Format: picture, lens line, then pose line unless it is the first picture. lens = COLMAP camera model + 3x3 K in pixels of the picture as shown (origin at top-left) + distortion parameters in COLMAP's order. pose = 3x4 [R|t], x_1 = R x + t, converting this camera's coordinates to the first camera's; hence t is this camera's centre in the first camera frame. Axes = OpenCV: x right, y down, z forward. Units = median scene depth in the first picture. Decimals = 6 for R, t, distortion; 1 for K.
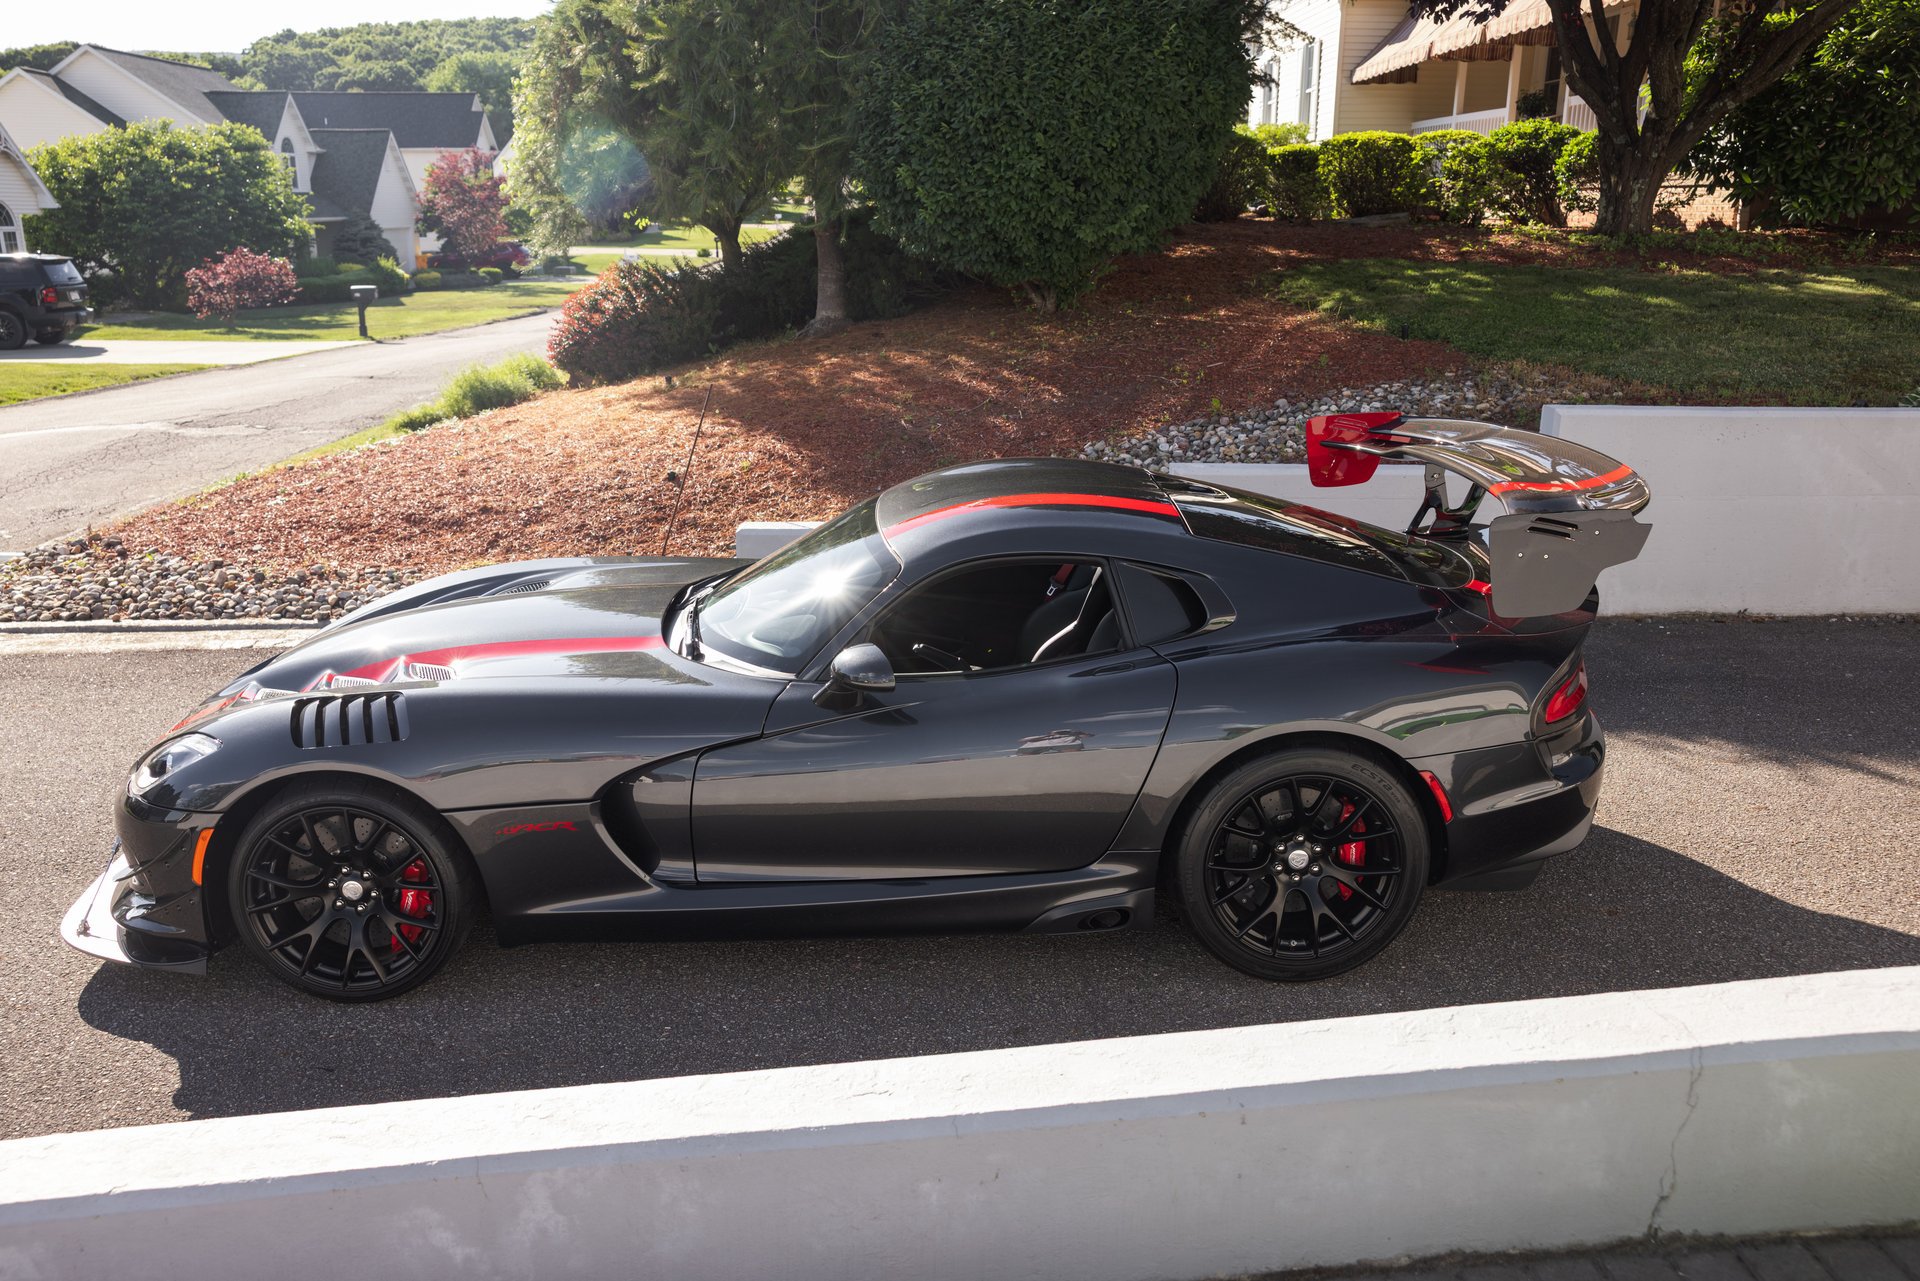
lens RADIAL K [[4850.1, 0, 960.0], [0, 4850.1, 640.5], [0, 0, 1]] dist [-0.881326, 12.563908]
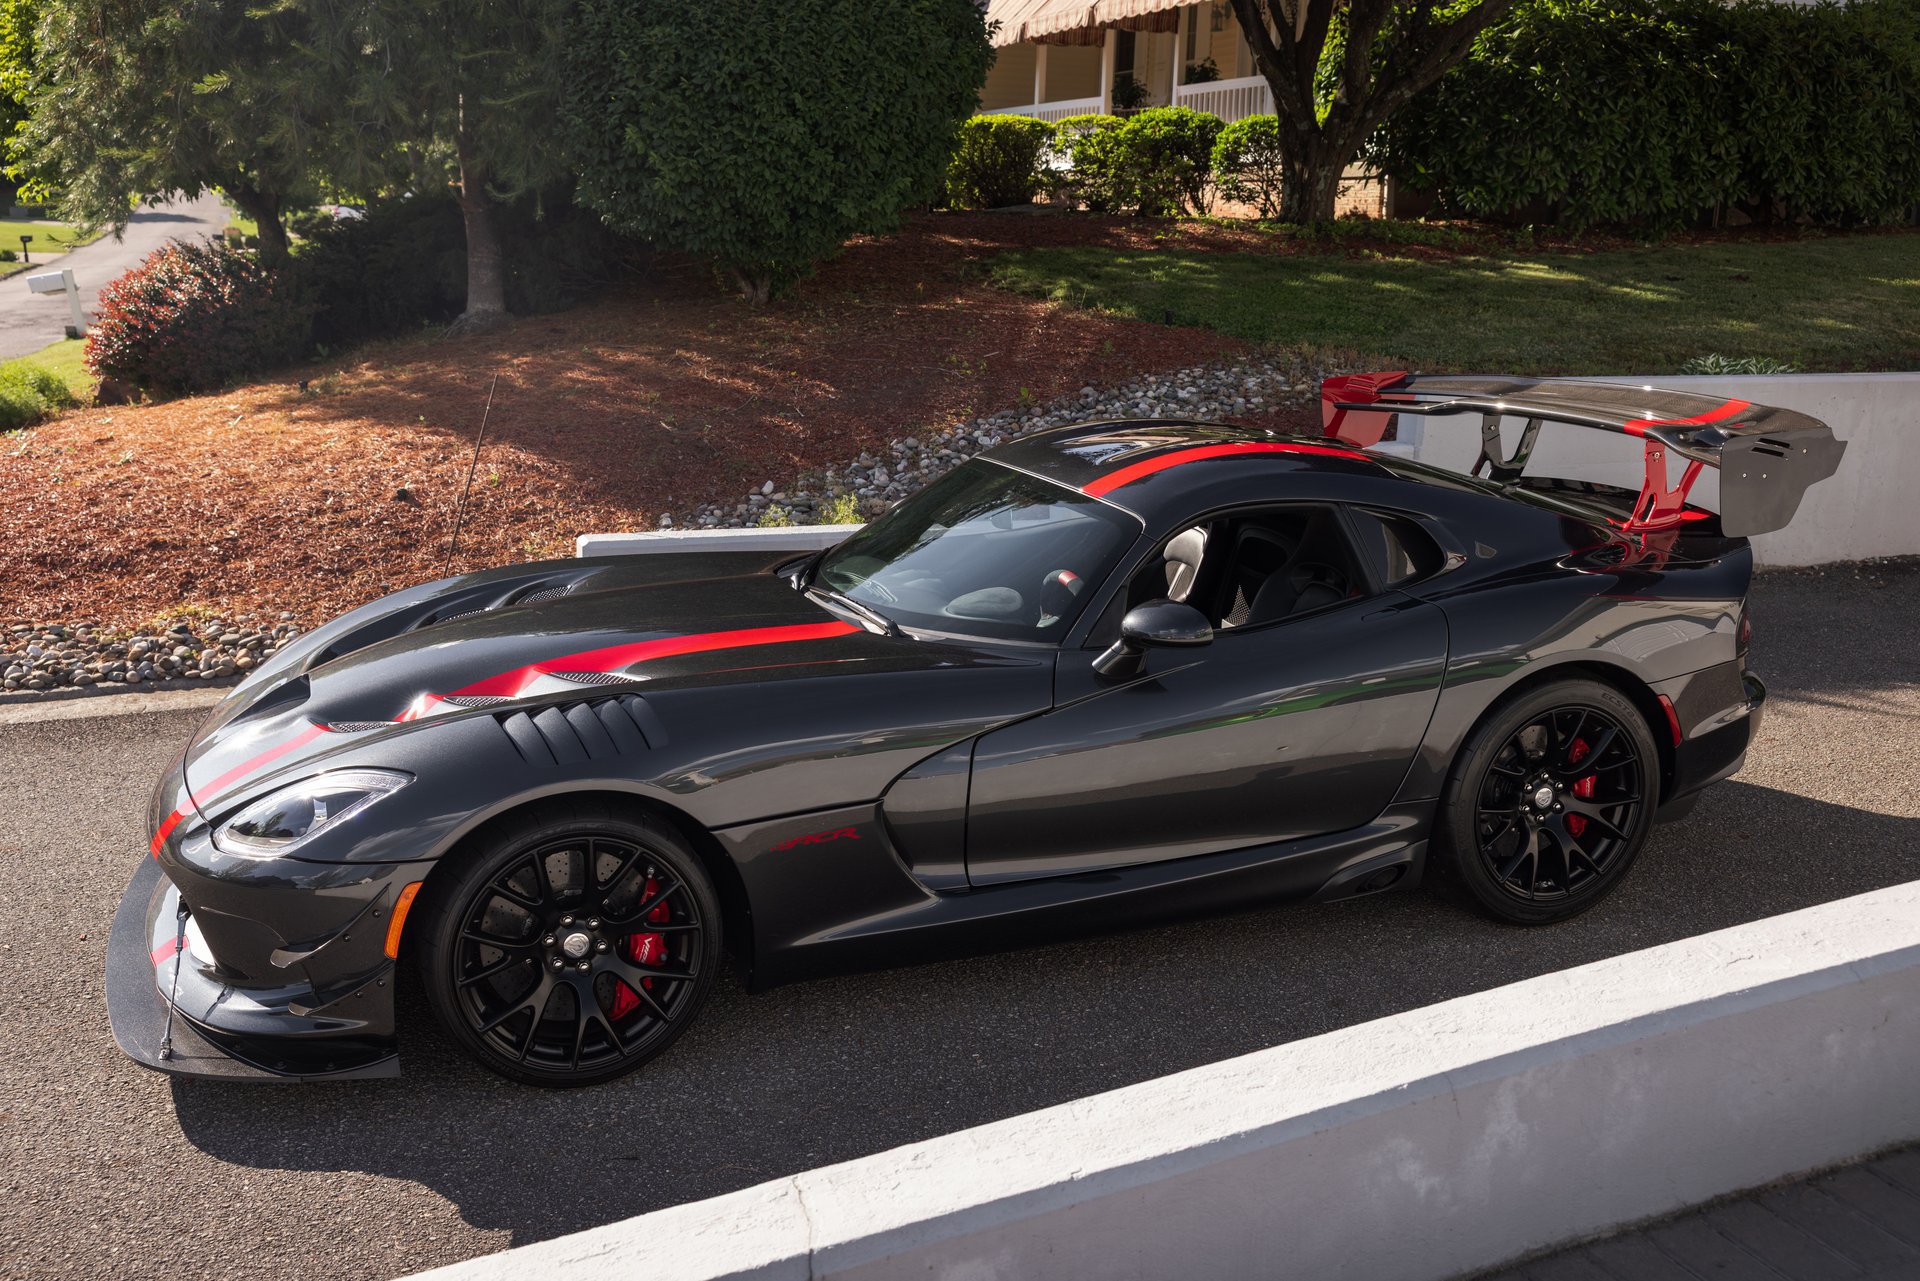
lens RADIAL K [[10419.5, 0, 960.0], [0, 10419.5, 640.5], [0, 0, 1]] dist [0.028343, -0.461683]
pose [[0.349560, 0.036660, 0.936197, -1.768898], [0.133351, 0.987115, -0.088445, 0.167354], [-0.927376, 0.155759, 0.340167, 0.342145]]
